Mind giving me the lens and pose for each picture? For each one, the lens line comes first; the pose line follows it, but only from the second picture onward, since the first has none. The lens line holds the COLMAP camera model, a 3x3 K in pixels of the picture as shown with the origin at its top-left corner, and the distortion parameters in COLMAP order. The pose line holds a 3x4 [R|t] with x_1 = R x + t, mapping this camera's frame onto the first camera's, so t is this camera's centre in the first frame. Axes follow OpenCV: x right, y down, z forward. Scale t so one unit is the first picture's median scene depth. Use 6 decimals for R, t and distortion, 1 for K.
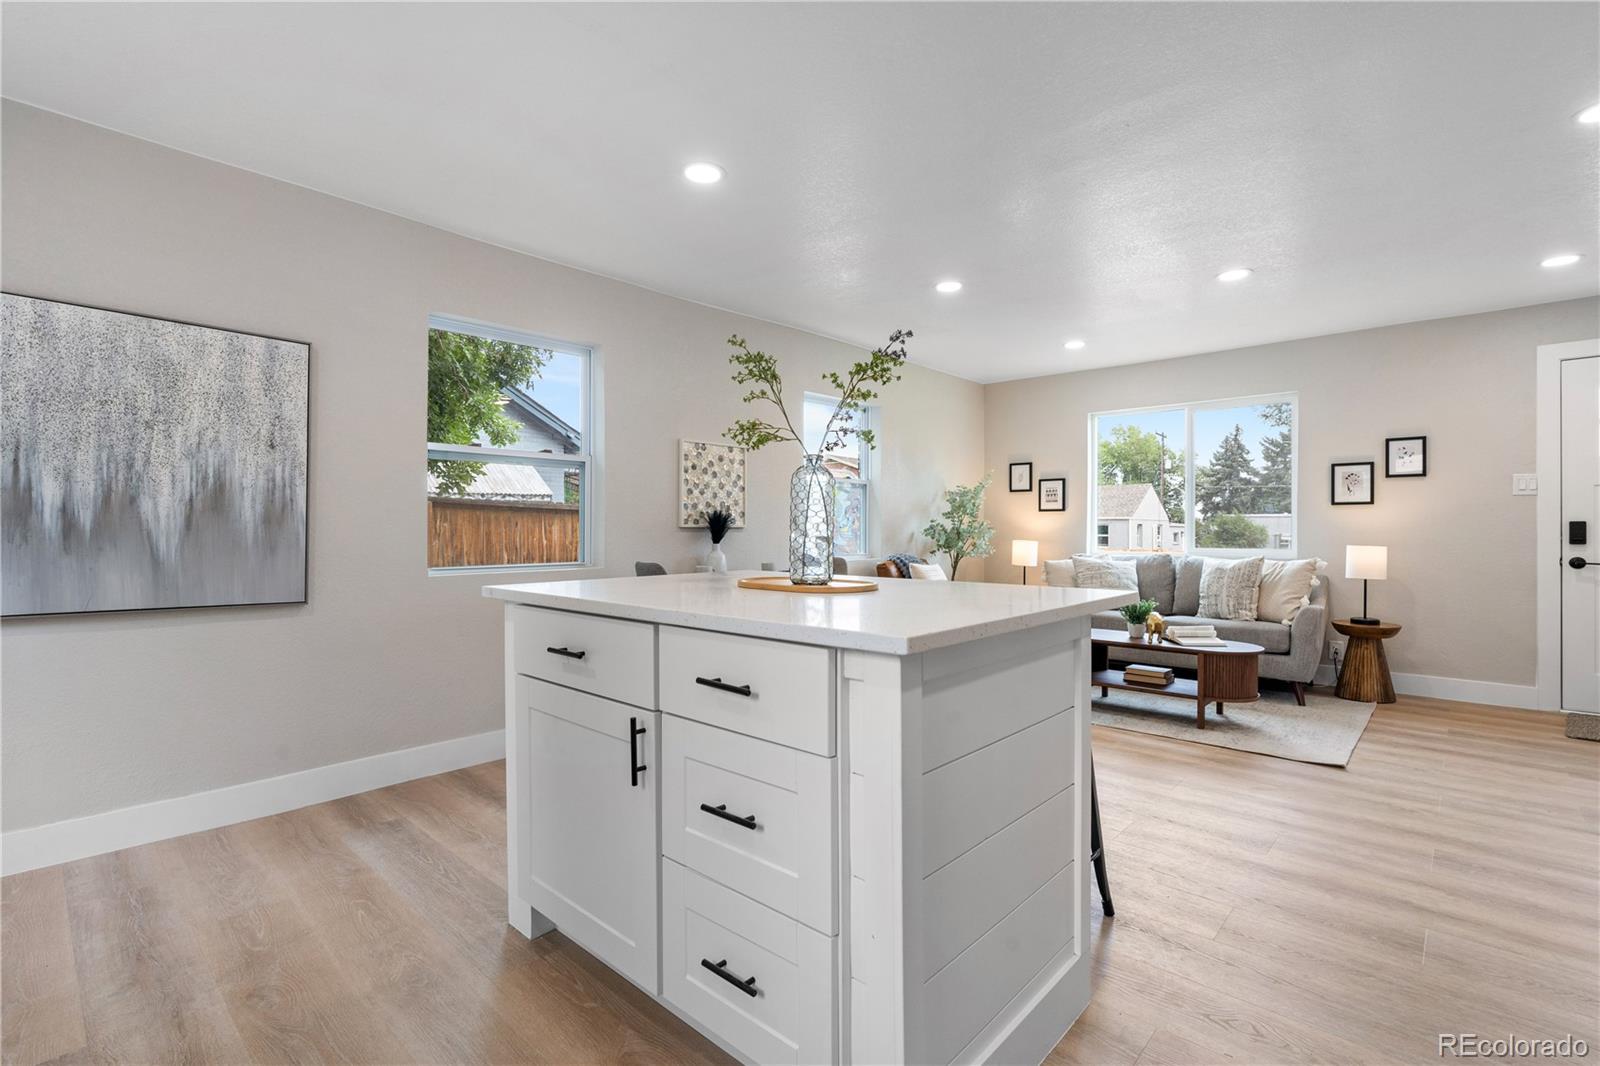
lens RADIAL K [[735.6, 0, 808.8], [0, 735.6, 527.6], [0, 0, 1]] dist [-0.006866, 0.000685]
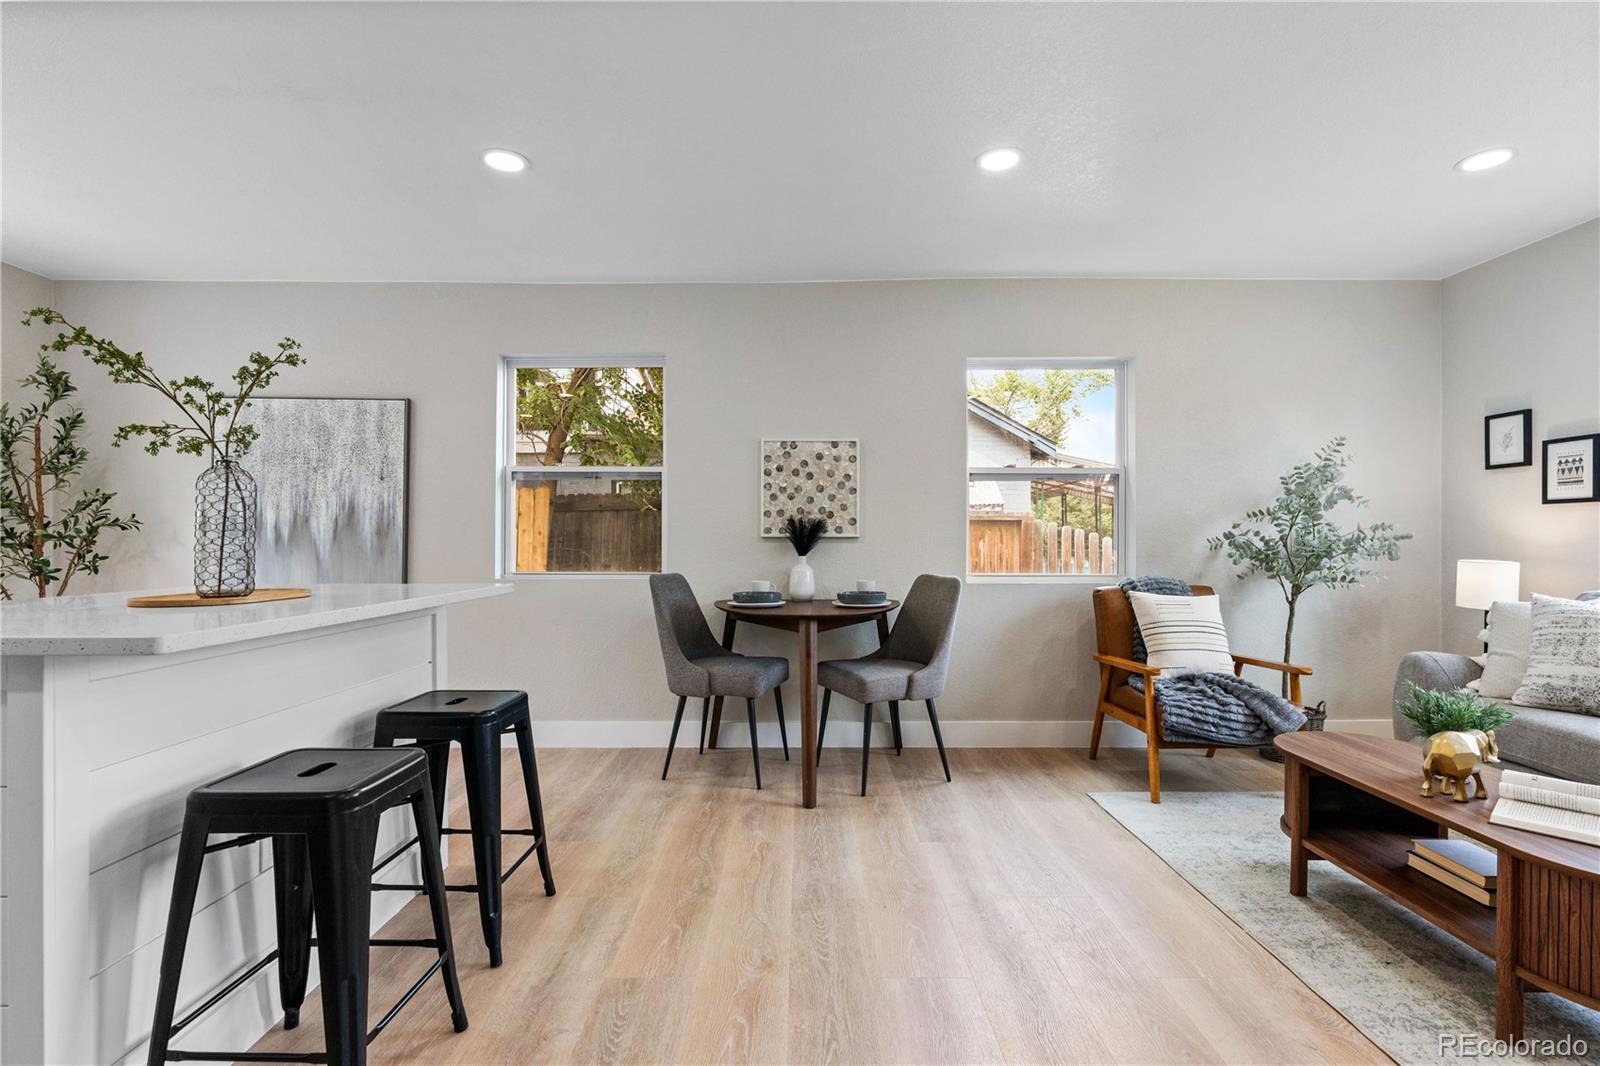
lens RADIAL K [[749.2, 0, 800.7], [0, 749.2, 540.1], [0, 0, 1]] dist [-0.008748, 0.000818]
pose [[0.670792, -0.001415, -0.741644, 0.500237], [0.001740, 0.999998, -0.000335, 0.003485], [0.741643, -0.001066, 0.670794, 0.391836]]
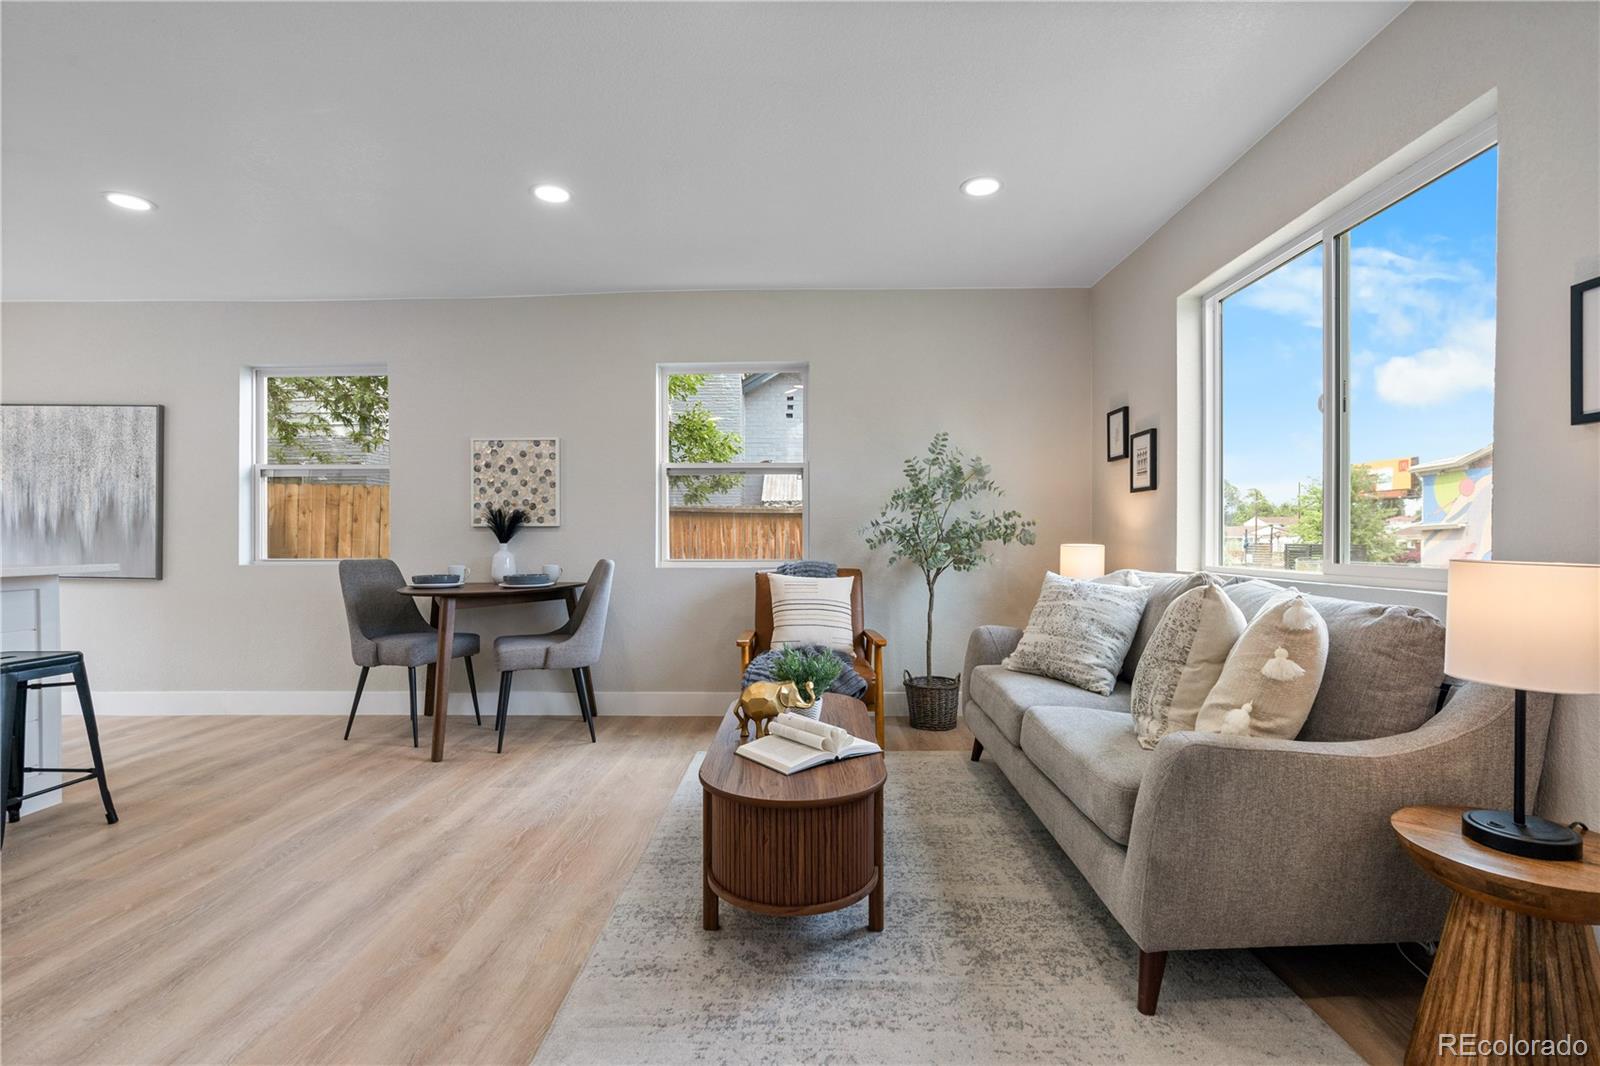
lens RADIAL K [[735.3, 0, 800.9], [0, 735.3, 540.3], [0, 0, 1]] dist [-0.005952, 0.000620]
pose [[0.656003, 0.000453, -0.754758, 0.815611], [0.005602, 0.999969, 0.005469, 0.014117], [0.754738, -0.007816, 0.655980, 0.633591]]
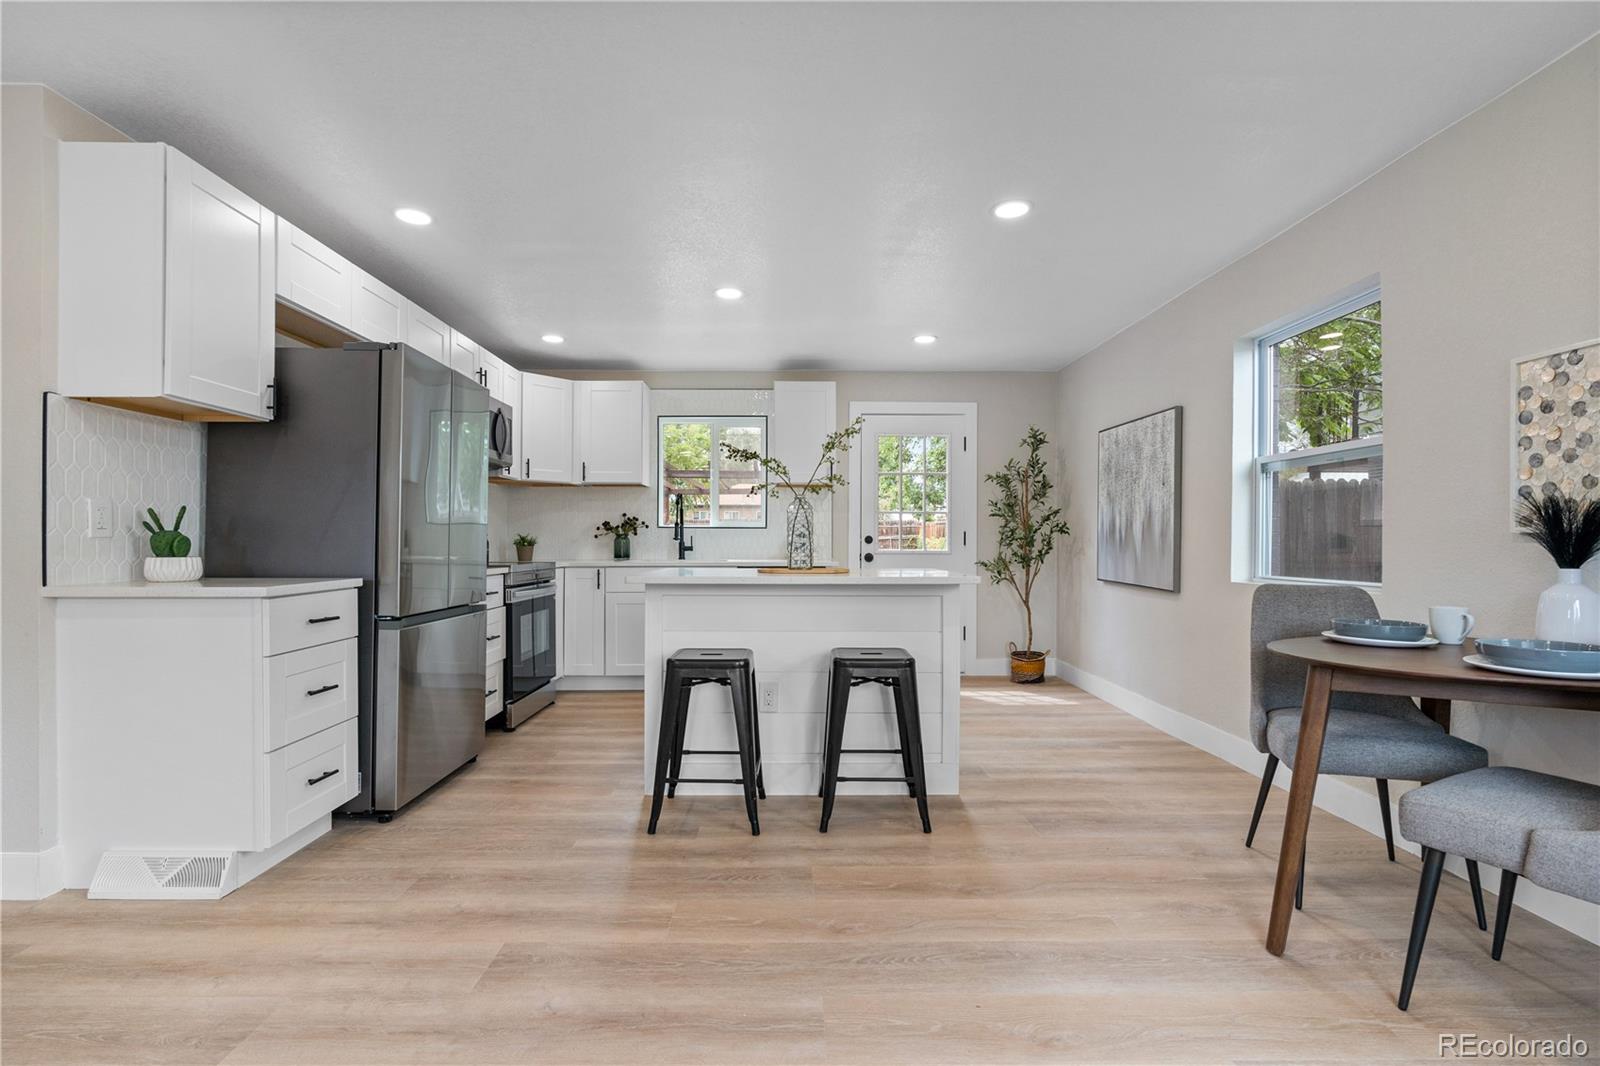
lens RADIAL K [[728.1, 0, 796.4], [0, 728.1, 540.1], [0, 0, 1]] dist [-0.006064, 0.001320]
pose [[-0.735122, -0.003662, -0.677925, 0.495959], [0.000218, 0.999984, -0.005638, 0.006437], [0.677935, -0.004292, -0.735109, 0.959795]]
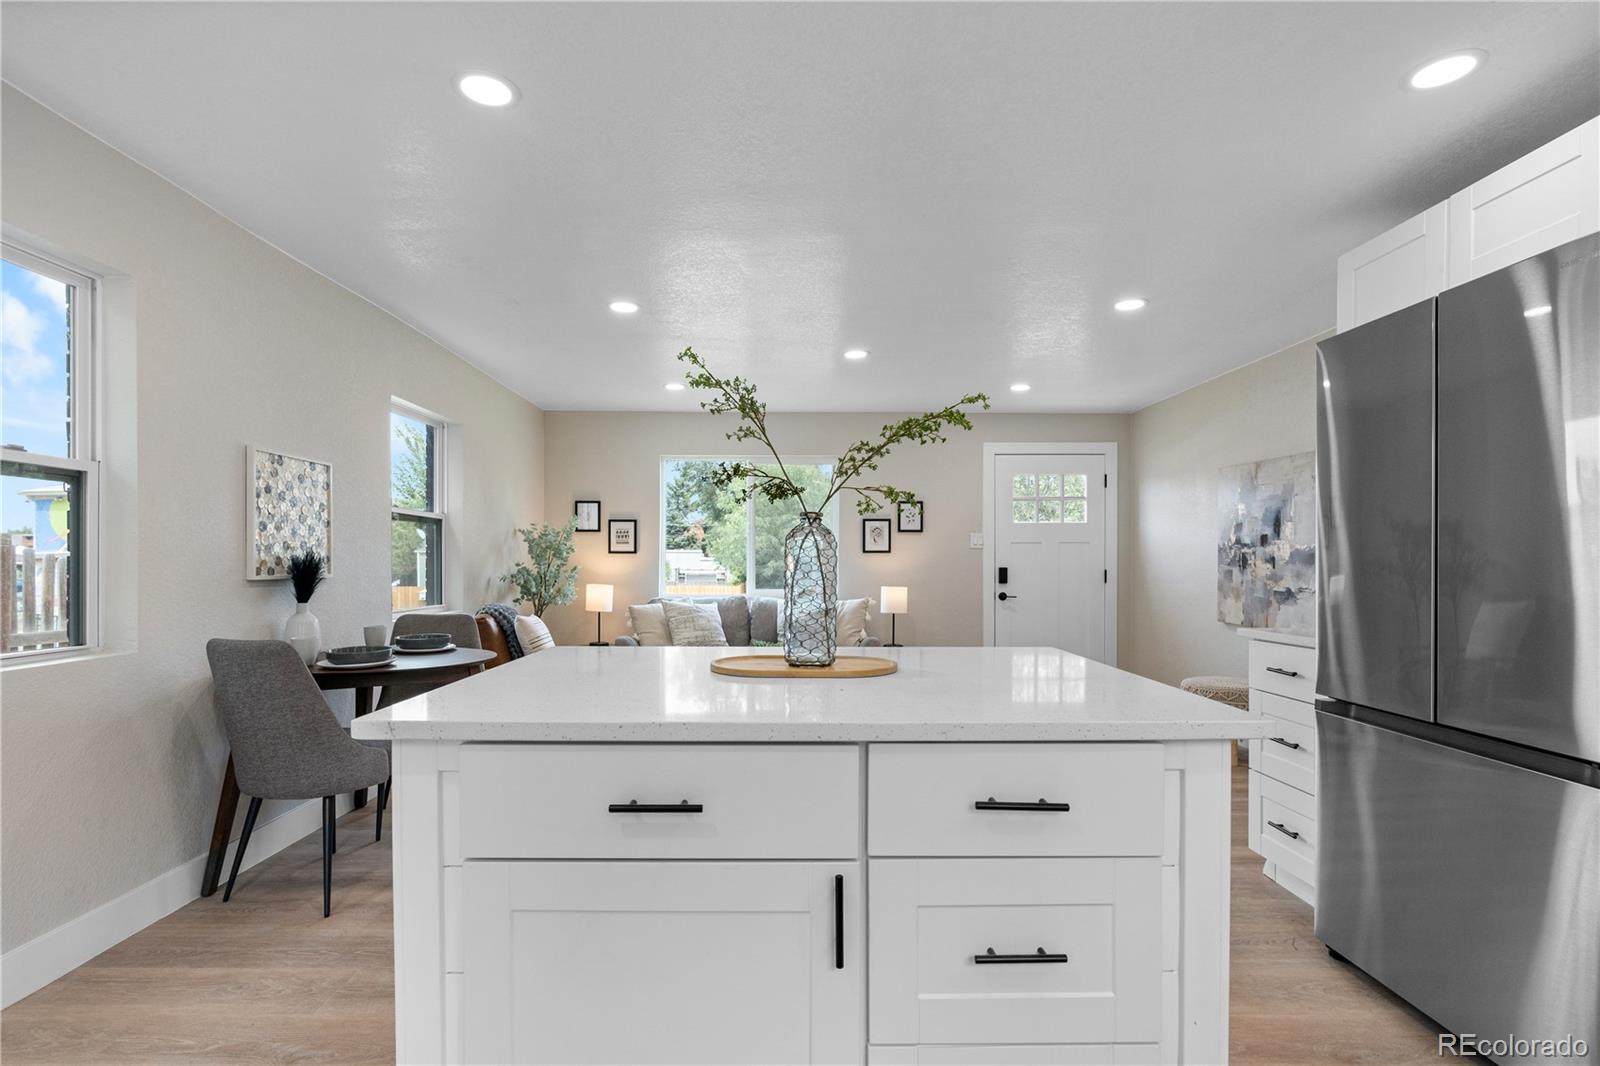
lens RADIAL K [[769.6, 0, 794.1], [0, 769.6, 569.4], [0, 0, 1]] dist [-0.005690, 0.000059]
pose [[0.735708, -0.004048, 0.677286, -0.261676], [-0.004330, 0.999934, 0.010680, -0.018346], [-0.677284, -0.010790, 0.735642, 0.154944]]
